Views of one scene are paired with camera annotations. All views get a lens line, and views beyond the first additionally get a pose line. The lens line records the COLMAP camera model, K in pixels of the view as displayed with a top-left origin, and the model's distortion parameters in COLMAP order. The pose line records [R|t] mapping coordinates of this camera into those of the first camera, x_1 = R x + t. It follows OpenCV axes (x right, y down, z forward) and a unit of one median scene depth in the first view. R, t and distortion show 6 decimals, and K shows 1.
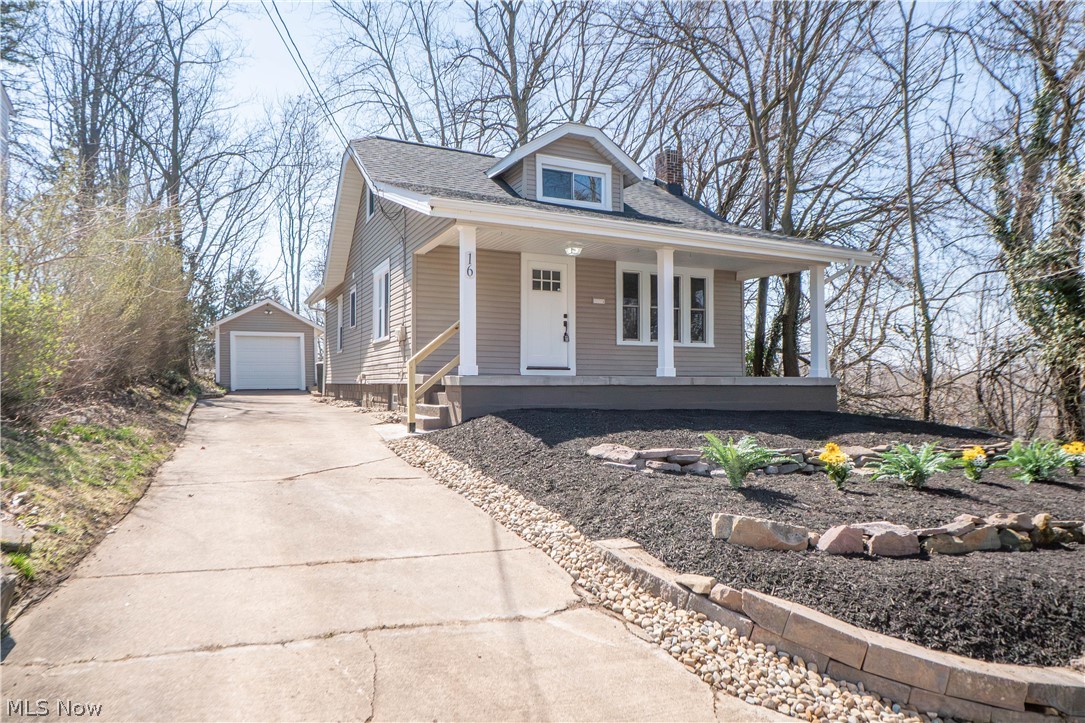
lens RADIAL K [[666.1, 0, 542.5], [0, 666.1, 361.5], [0, 0, 1]] dist [0.035802, -0.000702]
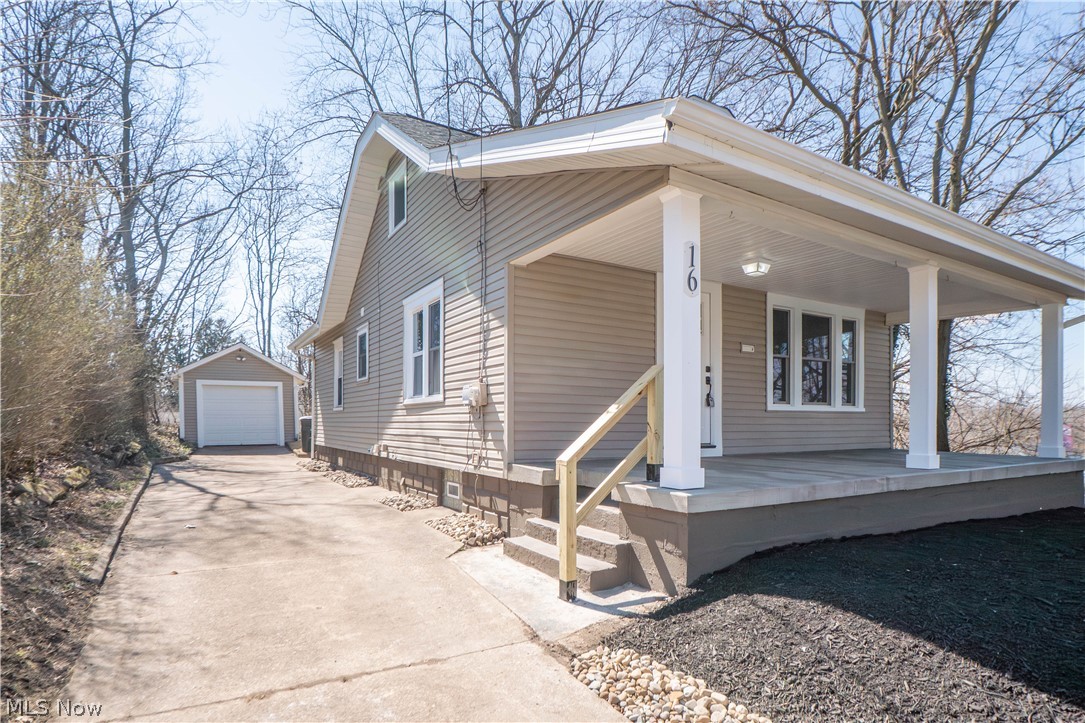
lens RADIAL K [[575.7, 0, 542.8], [0, 575.7, 421.4], [0, 0, 1]] dist [-0.000867, 0.000804]
pose [[0.994502, 0.002210, 0.104695, -0.120064], [-0.005291, 0.999561, 0.029164, -0.018950], [-0.104585, -0.029557, 0.994077, 0.261629]]
